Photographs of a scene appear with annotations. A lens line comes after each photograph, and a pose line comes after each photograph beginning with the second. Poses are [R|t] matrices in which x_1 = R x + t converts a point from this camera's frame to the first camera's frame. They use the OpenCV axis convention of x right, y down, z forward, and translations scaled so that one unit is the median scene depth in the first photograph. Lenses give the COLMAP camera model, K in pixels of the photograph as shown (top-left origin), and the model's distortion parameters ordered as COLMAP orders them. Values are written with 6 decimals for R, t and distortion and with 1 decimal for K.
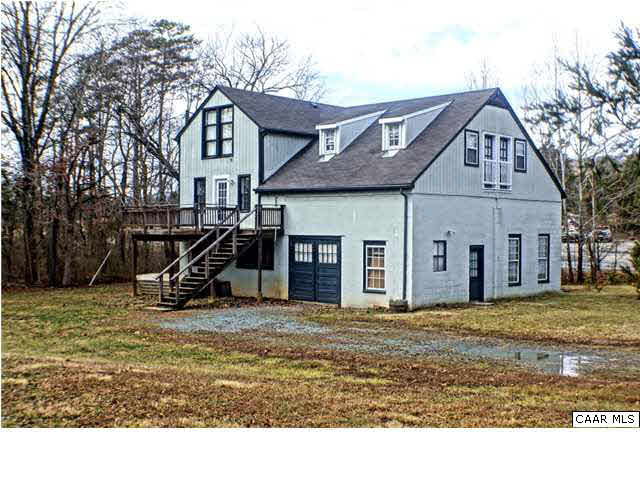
lens RADIAL K [[779.8, 0, 320.0], [0, 779.8, 240.0], [0, 0, 1]] dist [-0.134671, -0.022452]
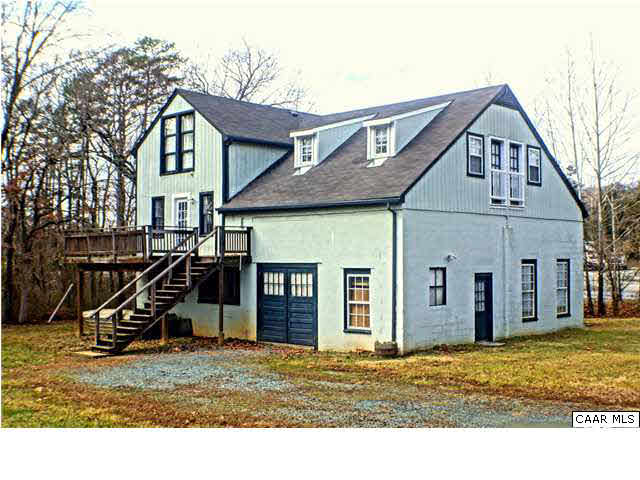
lens RADIAL K [[779.8, 0, 320.0], [0, 779.8, 240.0], [0, 0, 1]] dist [-0.134671, -0.022452]
pose [[0.999918, -0.008257, -0.009829, 0.035779], [0.007853, 0.999153, -0.040399, 0.003428], [0.010155, 0.040318, 0.999135, 0.169505]]
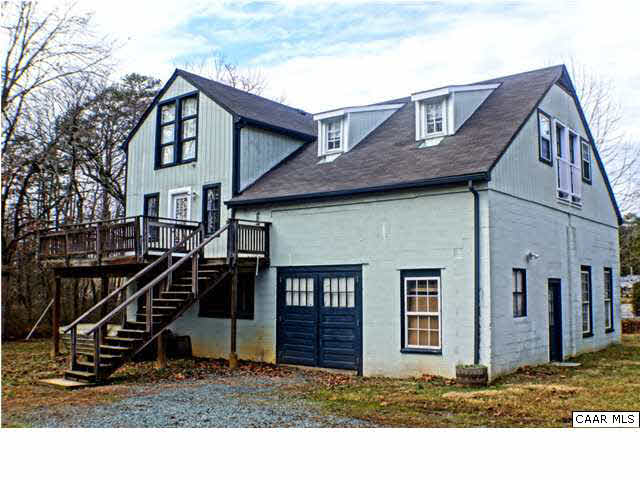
lens RADIAL K [[633.4, 0, 320.0], [0, 633.4, 240.0], [0, 0, 1]] dist [-0.137809, -0.001771]
pose [[0.997481, 0.002544, 0.070894, -0.041713], [0.004152, 0.995551, -0.094138, 0.022418], [-0.070818, 0.094195, 0.993032, 0.451583]]
